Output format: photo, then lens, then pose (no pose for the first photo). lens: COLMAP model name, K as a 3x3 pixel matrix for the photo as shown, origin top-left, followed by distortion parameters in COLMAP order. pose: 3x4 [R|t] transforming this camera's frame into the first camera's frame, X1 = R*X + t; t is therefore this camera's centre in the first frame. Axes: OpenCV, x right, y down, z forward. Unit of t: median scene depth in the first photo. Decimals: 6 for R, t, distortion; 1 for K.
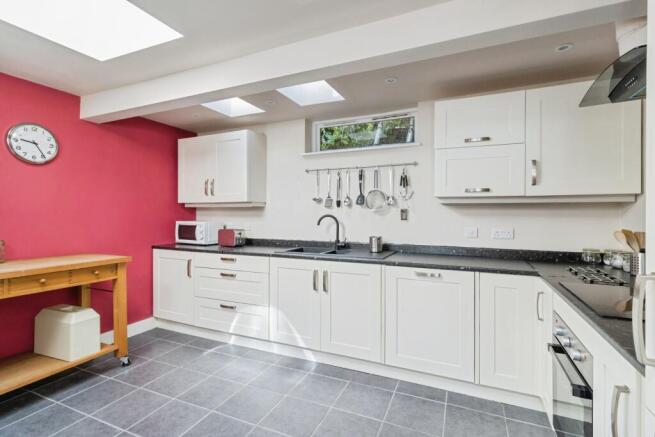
lens RADIAL K [[313.6, 0, 327.5], [0, 313.6, 218.5], [0, 0, 1]] dist [-0.002515, -0.000583]
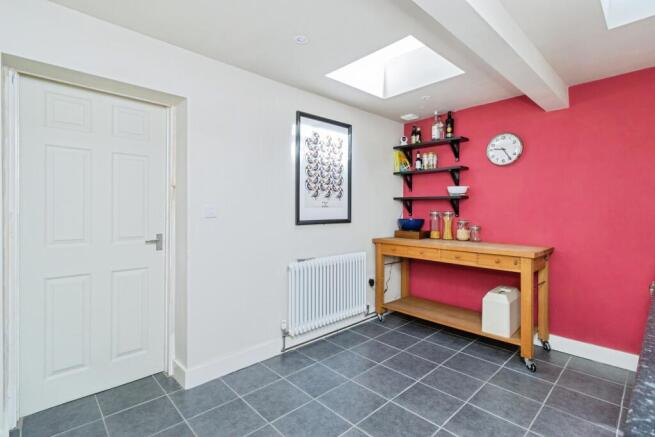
lens RADIAL K [[309.4, 0, 326.8], [0, 309.4, 211.0], [0, 0, 1]] dist [0.000355, -0.000178]
pose [[-0.391723, 0.001843, -0.920081, 0.410470], [-0.011321, 0.999913, 0.006823, 0.001072], [0.920014, 0.013089, -0.391668, 0.760852]]
